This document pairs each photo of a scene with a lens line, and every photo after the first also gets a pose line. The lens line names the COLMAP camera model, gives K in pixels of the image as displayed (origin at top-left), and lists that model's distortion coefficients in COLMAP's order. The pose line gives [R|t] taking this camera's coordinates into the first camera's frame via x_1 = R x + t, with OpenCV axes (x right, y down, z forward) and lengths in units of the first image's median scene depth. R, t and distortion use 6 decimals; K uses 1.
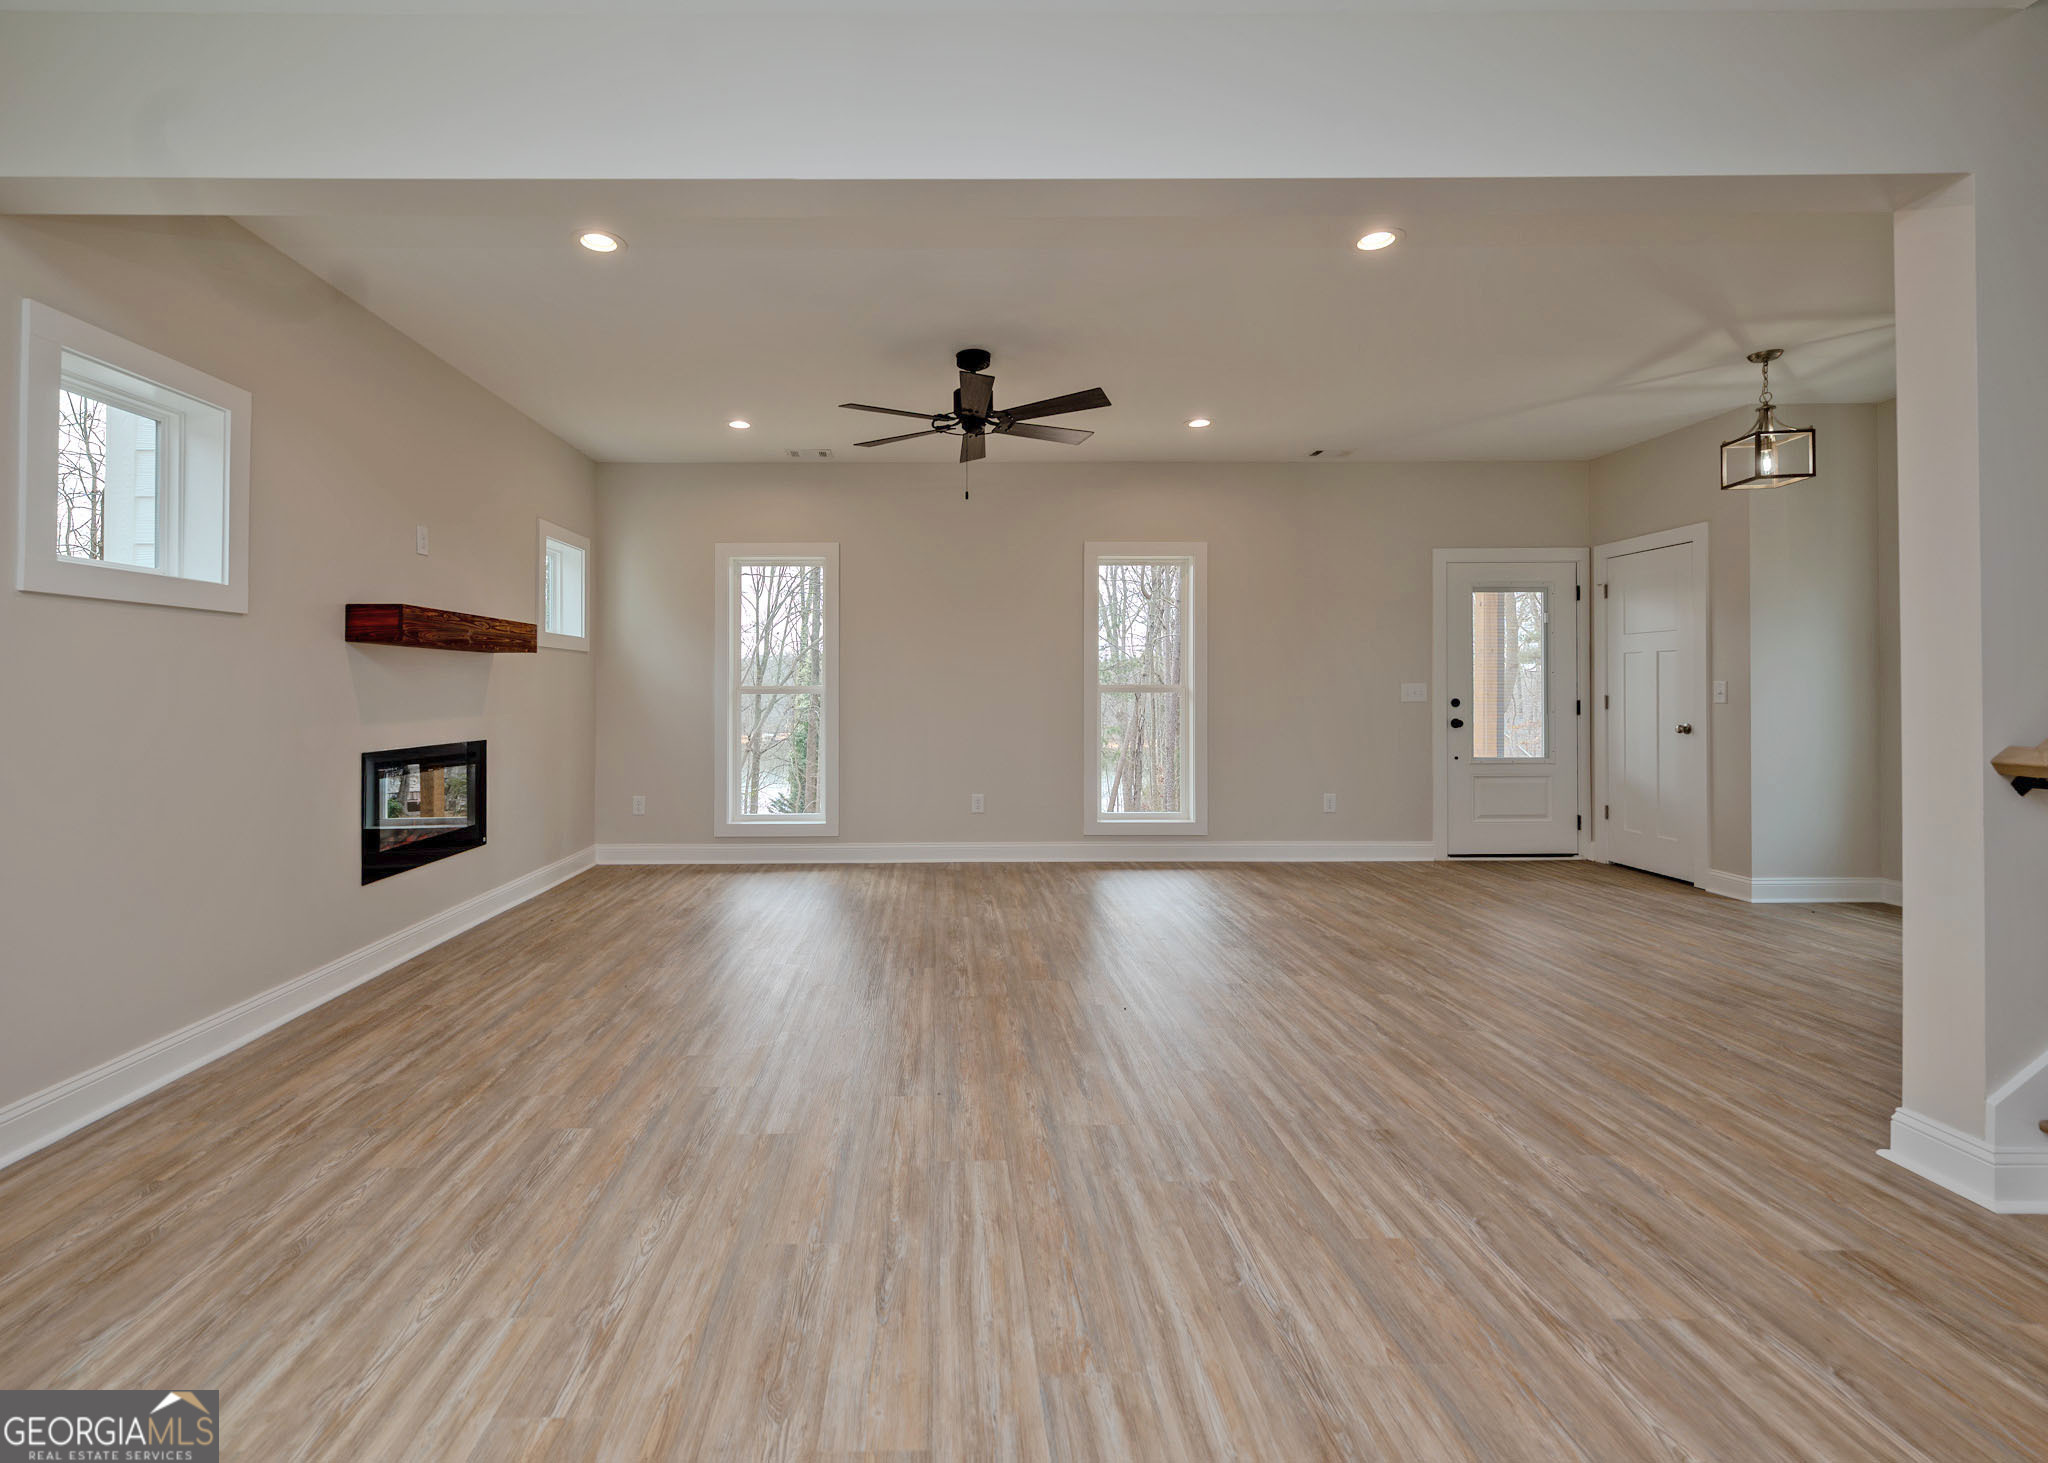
lens RADIAL K [[881.4, 0, 915.5], [0, 881.4, 690.8], [0, 0, 1]] dist [-0.002808, 0.000659]
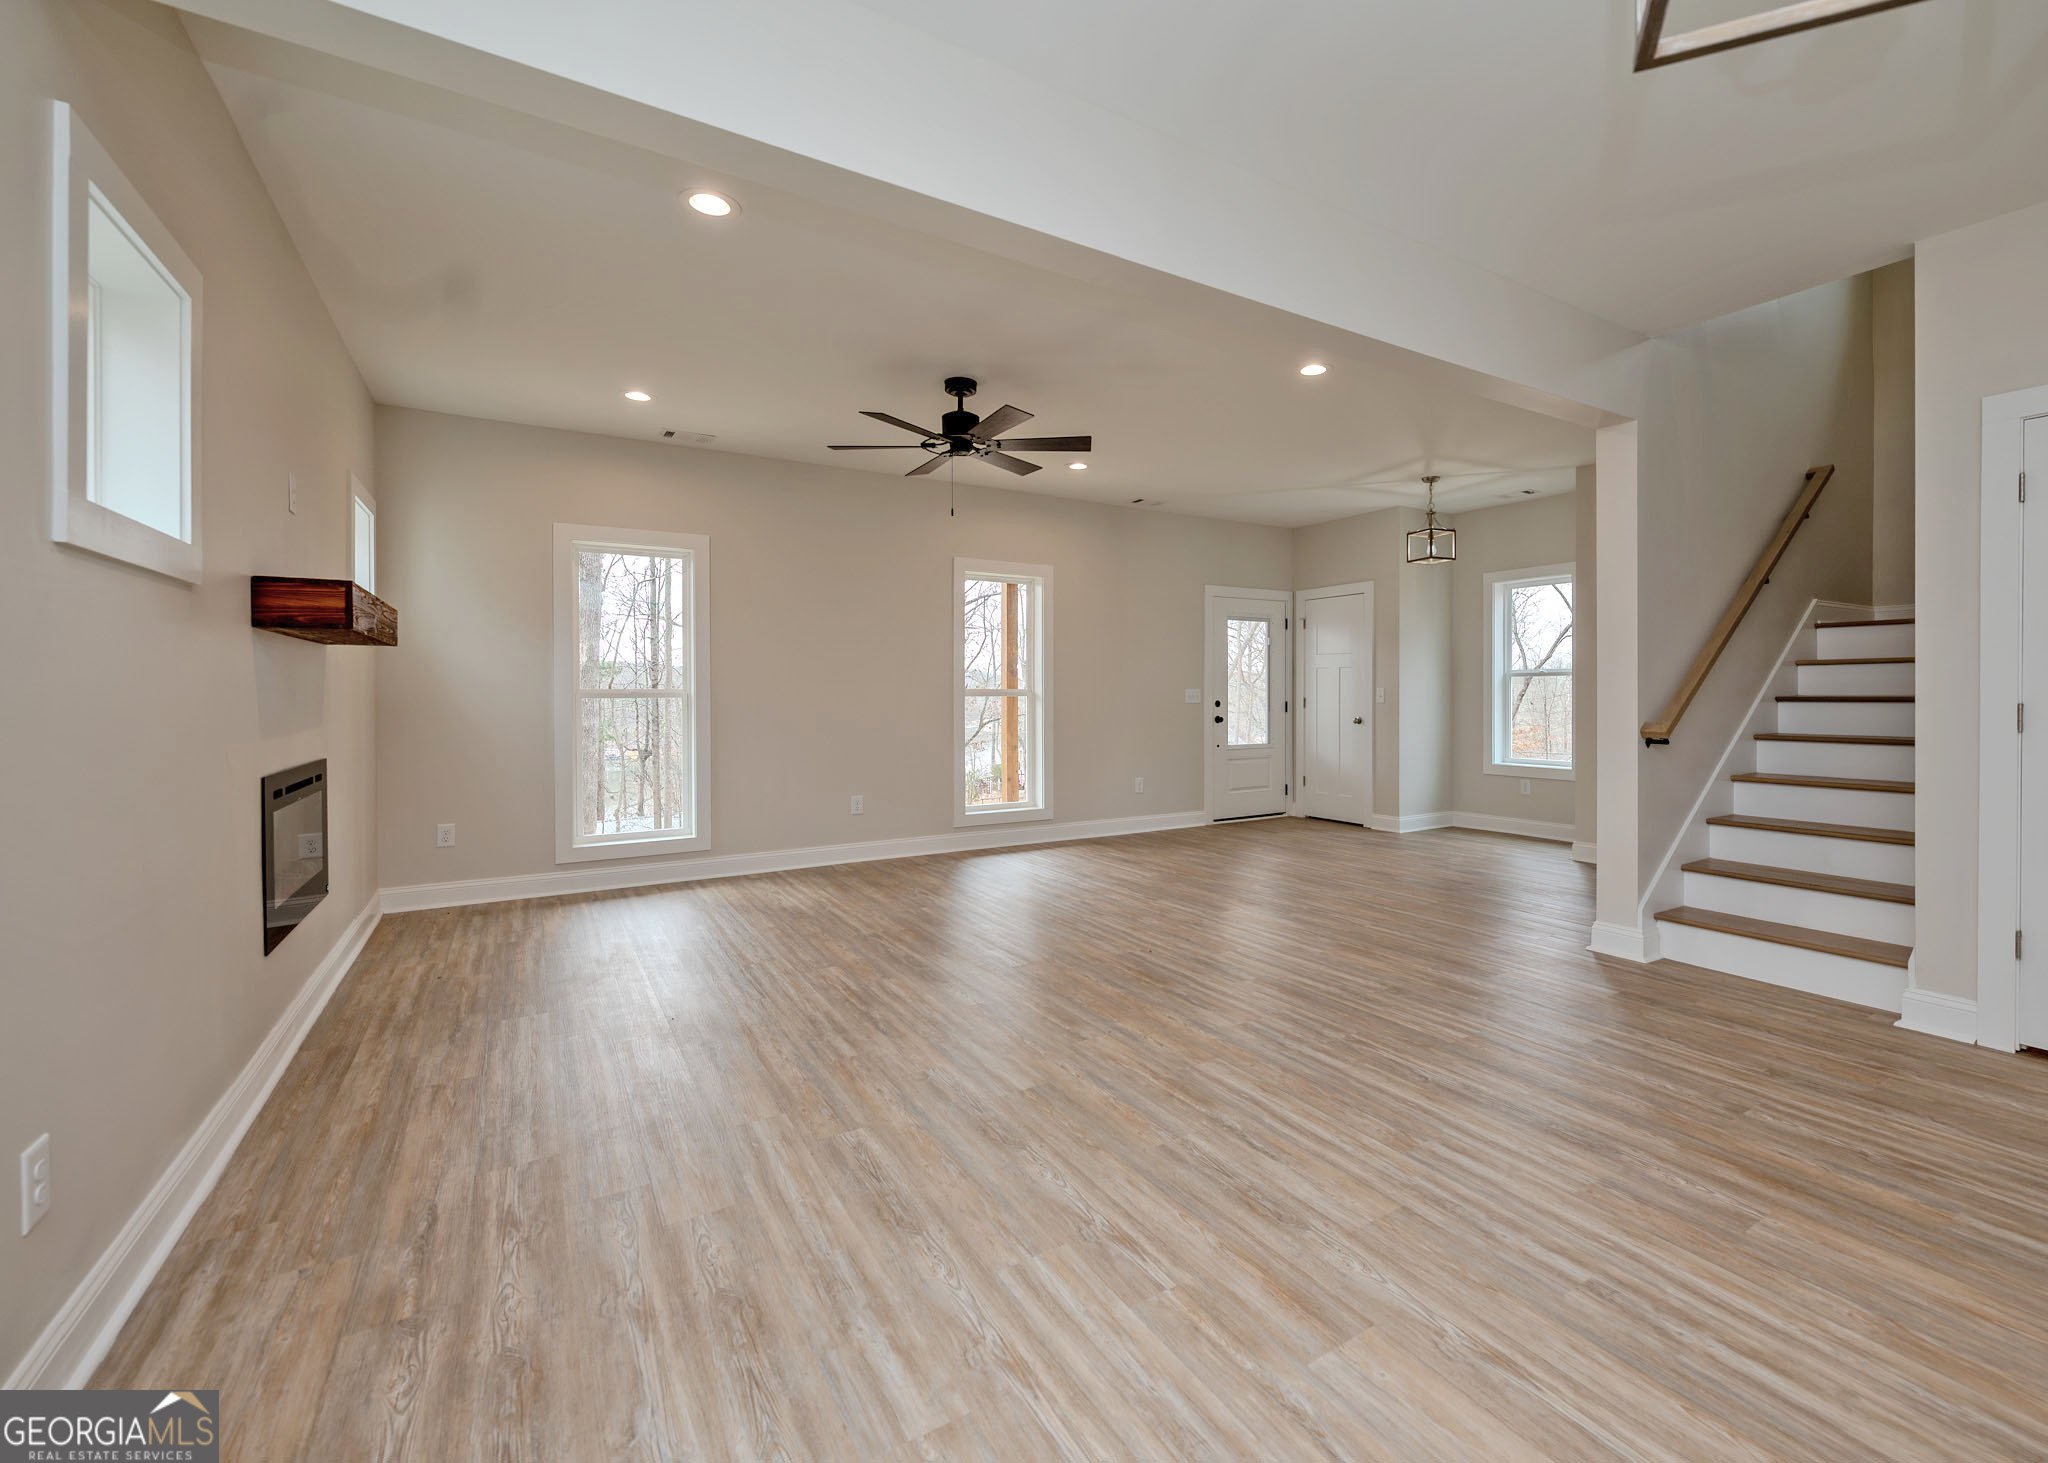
lens RADIAL K [[881.4, 0, 1063.3], [0, 881.4, 699.7], [0, 0, 1]] dist [-0.002808, 0.000659]
pose [[0.849439, -0.003075, 0.527677, -0.469780], [0.000875, 0.999990, 0.004419, 0.003205], [-0.527685, -0.003292, 0.849434, 0.019078]]
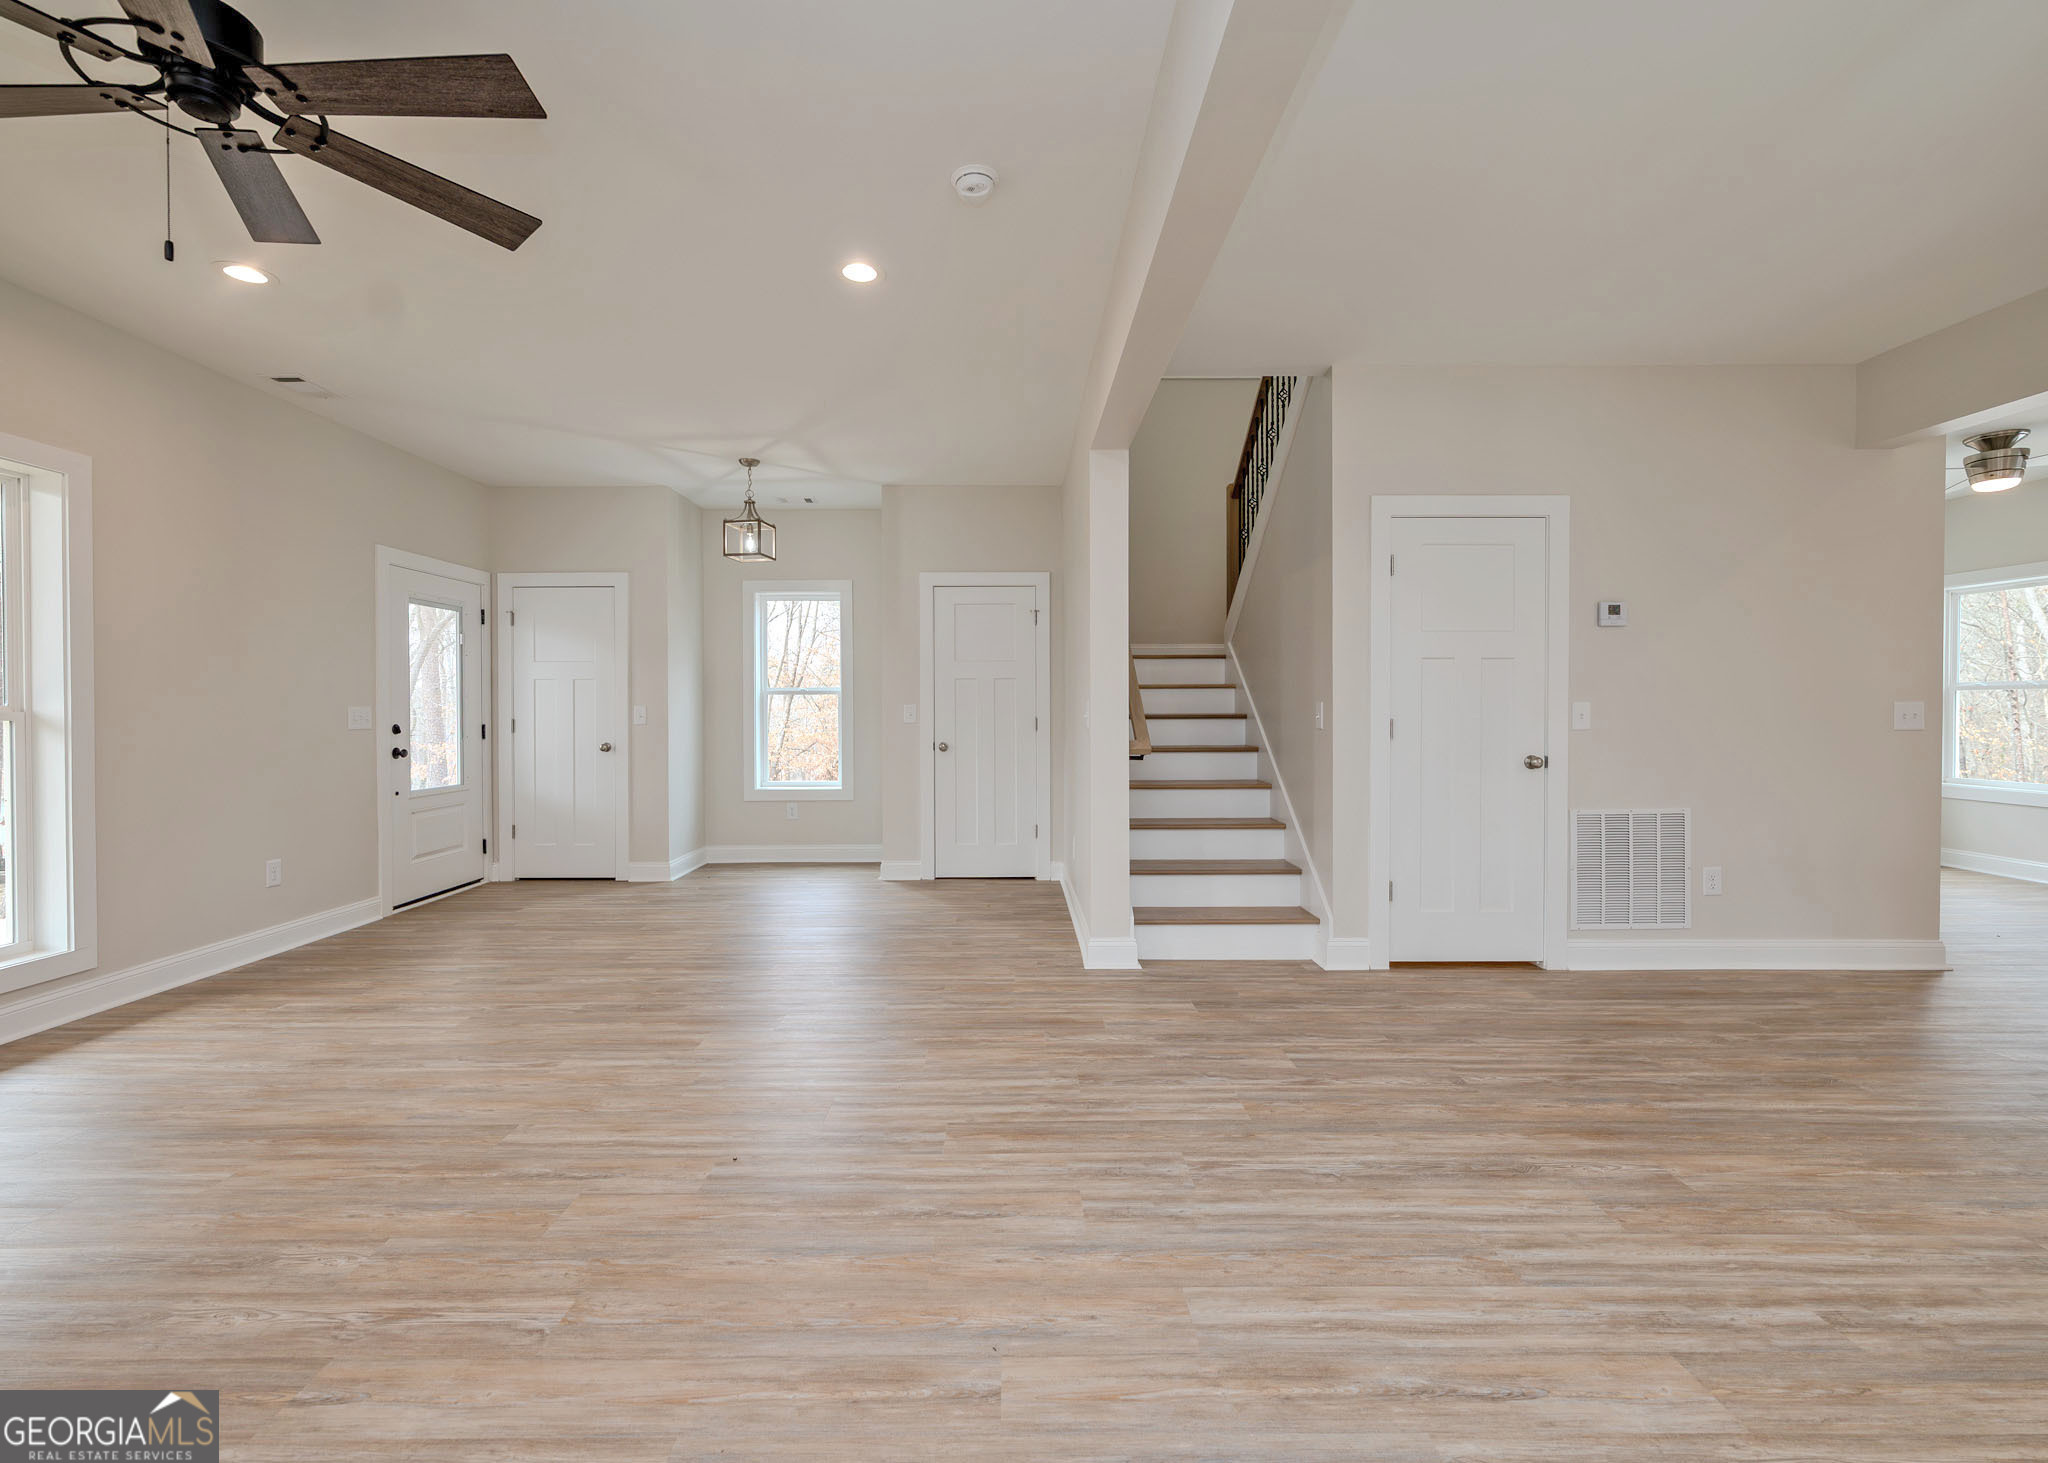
lens RADIAL K [[881.4, 0, 1003.1], [0, 881.4, 731.3], [0, 0, 1]] dist [-0.002808, 0.000659]
pose [[-0.008342, -0.022740, 0.999707, -0.432862], [0.004045, 0.999732, 0.022774, -0.002984], [-0.999957, 0.004234, -0.008247, 0.720466]]
